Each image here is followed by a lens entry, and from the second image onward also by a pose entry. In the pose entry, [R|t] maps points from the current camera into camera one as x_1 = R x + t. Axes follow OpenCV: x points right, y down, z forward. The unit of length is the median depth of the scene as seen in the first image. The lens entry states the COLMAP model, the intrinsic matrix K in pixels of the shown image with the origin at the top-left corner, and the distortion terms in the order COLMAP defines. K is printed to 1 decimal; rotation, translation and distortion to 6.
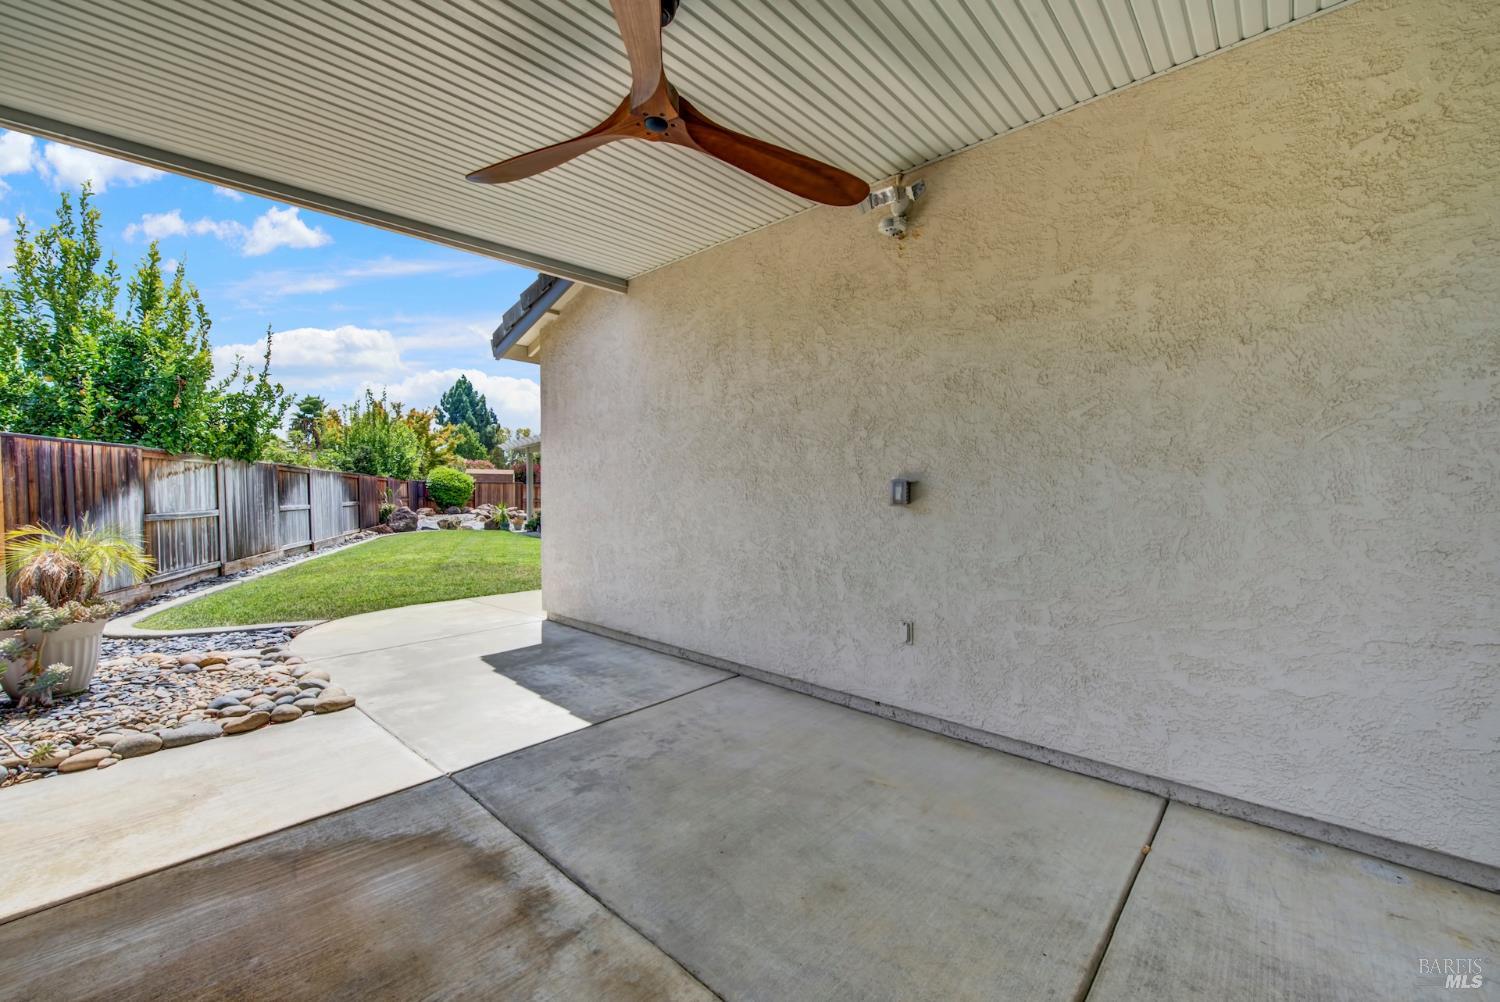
lens RADIAL K [[598.9, 0, 757.0], [0, 598.9, 503.8], [0, 0, 1]] dist [0.007074, -0.005049]
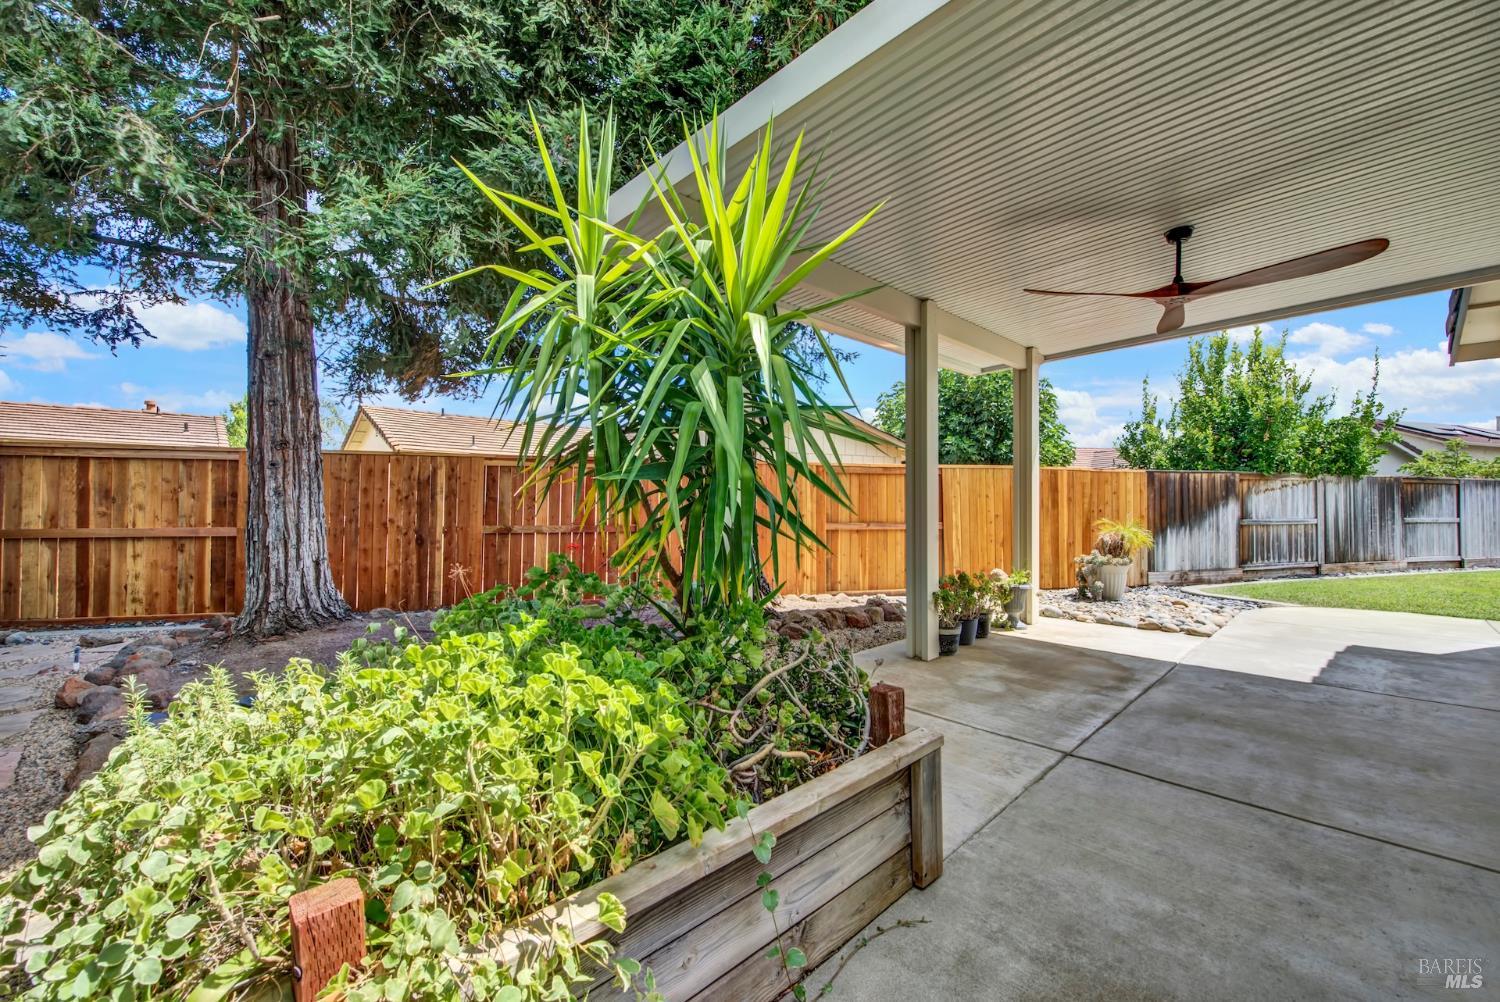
lens RADIAL K [[619.9, 0, 764.4], [0, 619.9, 501.5], [0, 0, 1]] dist [0.002490, -0.002926]
pose [[-0.051521, -0.005548, -0.998656, 0.488049], [-0.020925, 0.999771, -0.004474, 0.005334], [0.998453, 0.020667, -0.051626, -0.043808]]
